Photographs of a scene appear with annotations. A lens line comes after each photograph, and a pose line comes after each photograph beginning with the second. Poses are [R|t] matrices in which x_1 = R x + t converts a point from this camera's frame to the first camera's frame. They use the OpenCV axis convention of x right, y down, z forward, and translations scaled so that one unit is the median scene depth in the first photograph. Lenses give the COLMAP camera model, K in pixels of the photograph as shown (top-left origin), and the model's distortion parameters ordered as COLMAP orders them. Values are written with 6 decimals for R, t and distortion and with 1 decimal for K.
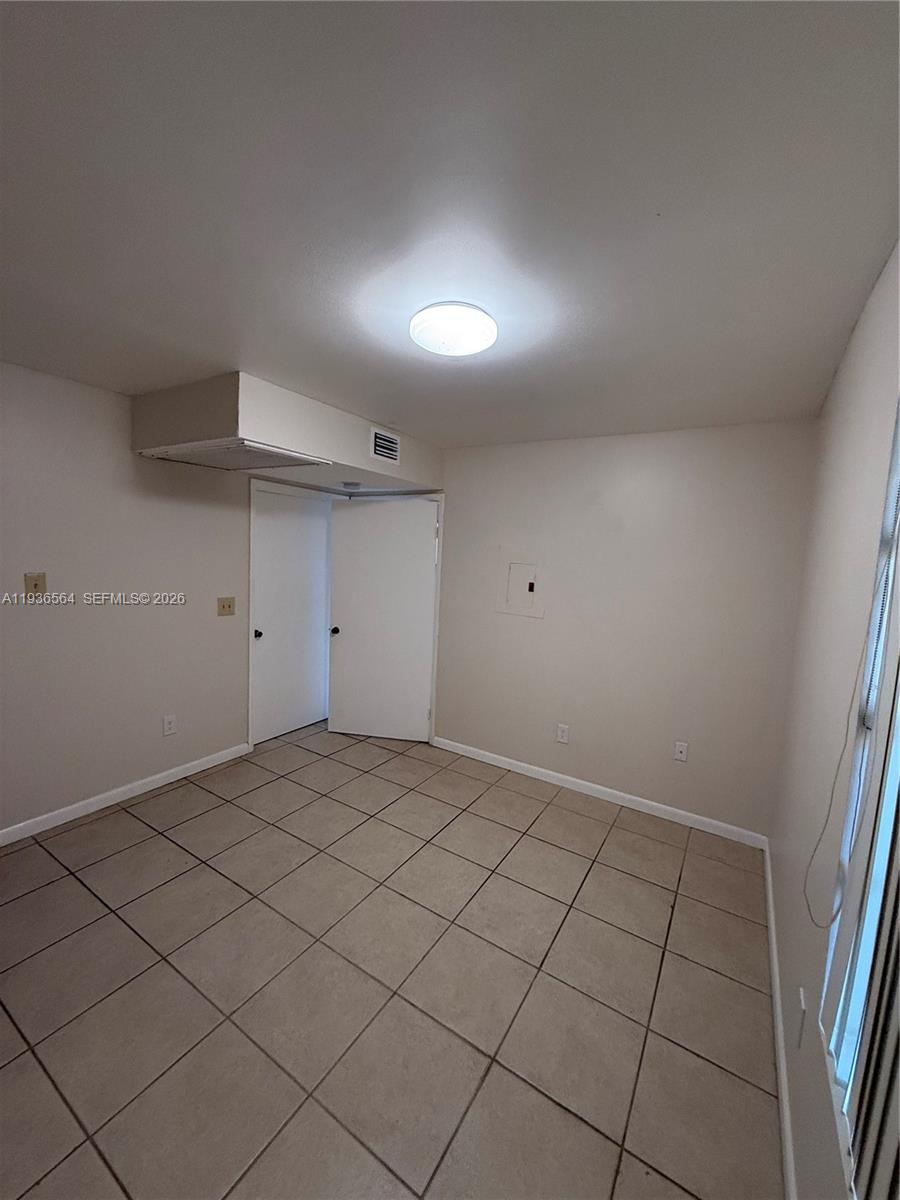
lens RADIAL K [[477.8, 0, 450.0], [0, 477.8, 600.0], [0, 0, 1]] dist [0.001974, 0.000169]
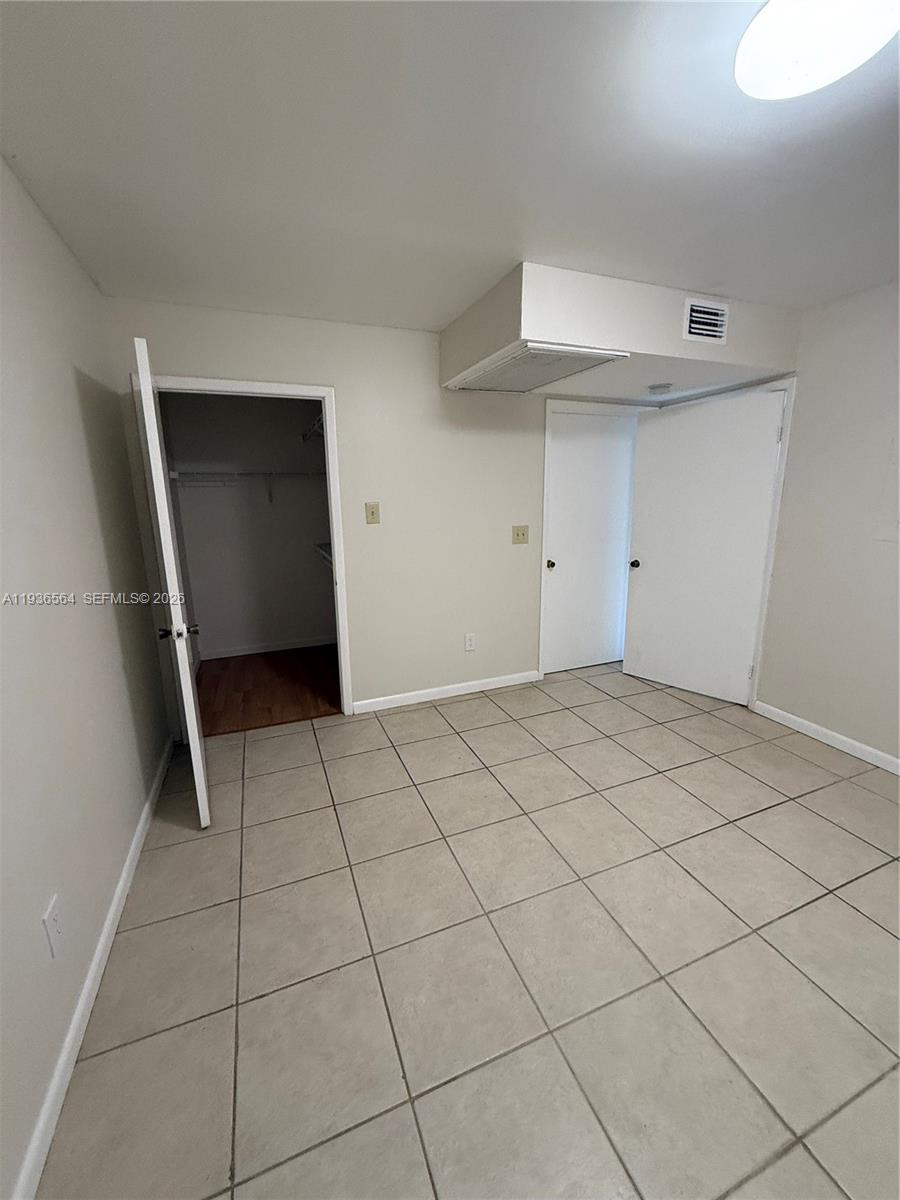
lens RADIAL K [[477.8, 0, 450.0], [0, 477.8, 600.0], [0, 0, 1]] dist [0.001974, 0.000169]
pose [[0.803615, 0.067824, -0.591272, 0.019618], [-0.003527, 0.994011, 0.109227, 0.041053], [0.595139, -0.085691, 0.799041, 0.091087]]
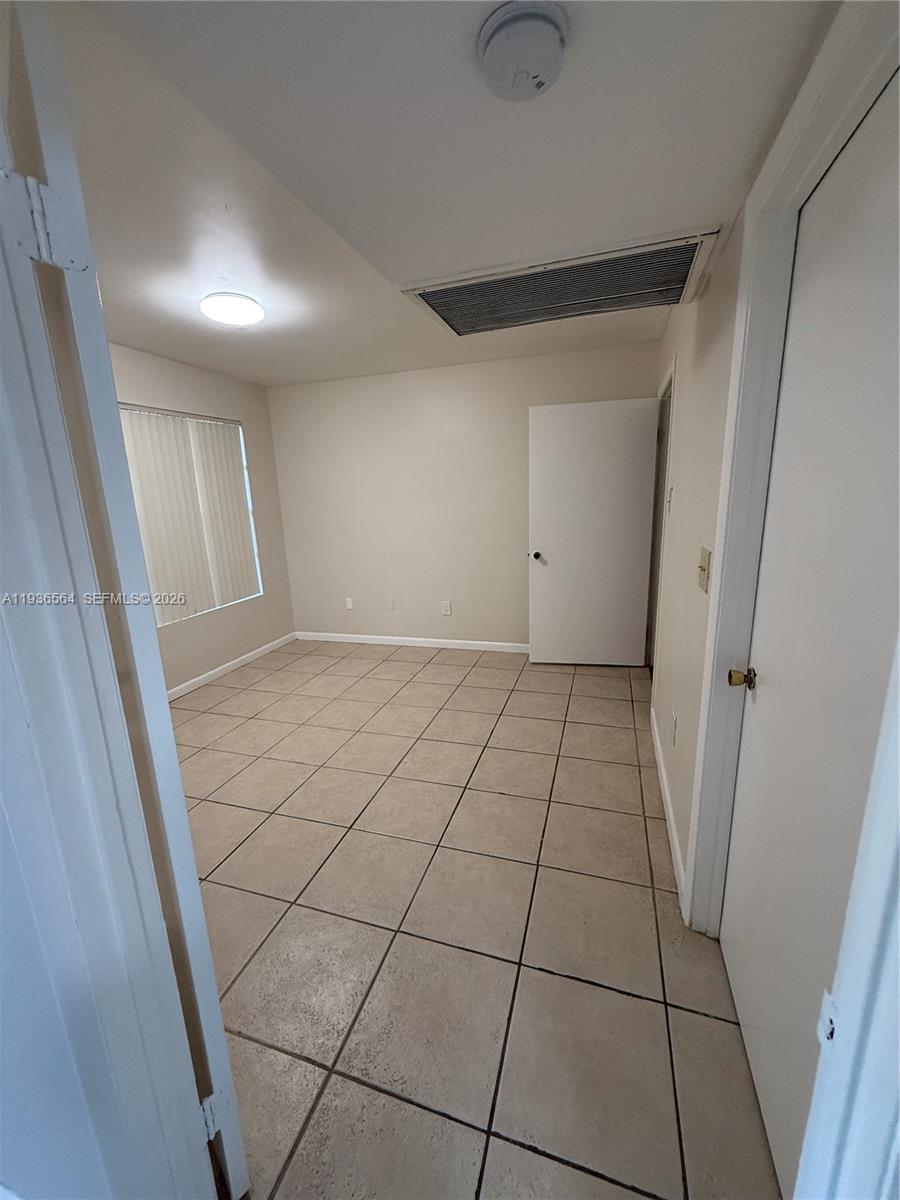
lens RADIAL K [[477.8, 0, 450.0], [0, 477.8, 600.0], [0, 0, 1]] dist [0.001974, 0.000169]
pose [[-0.972746, 0.035176, -0.229189, -0.138121], [-0.036494, 0.952881, 0.301142, -0.087291], [0.228982, 0.301299, -0.925627, 1.403836]]
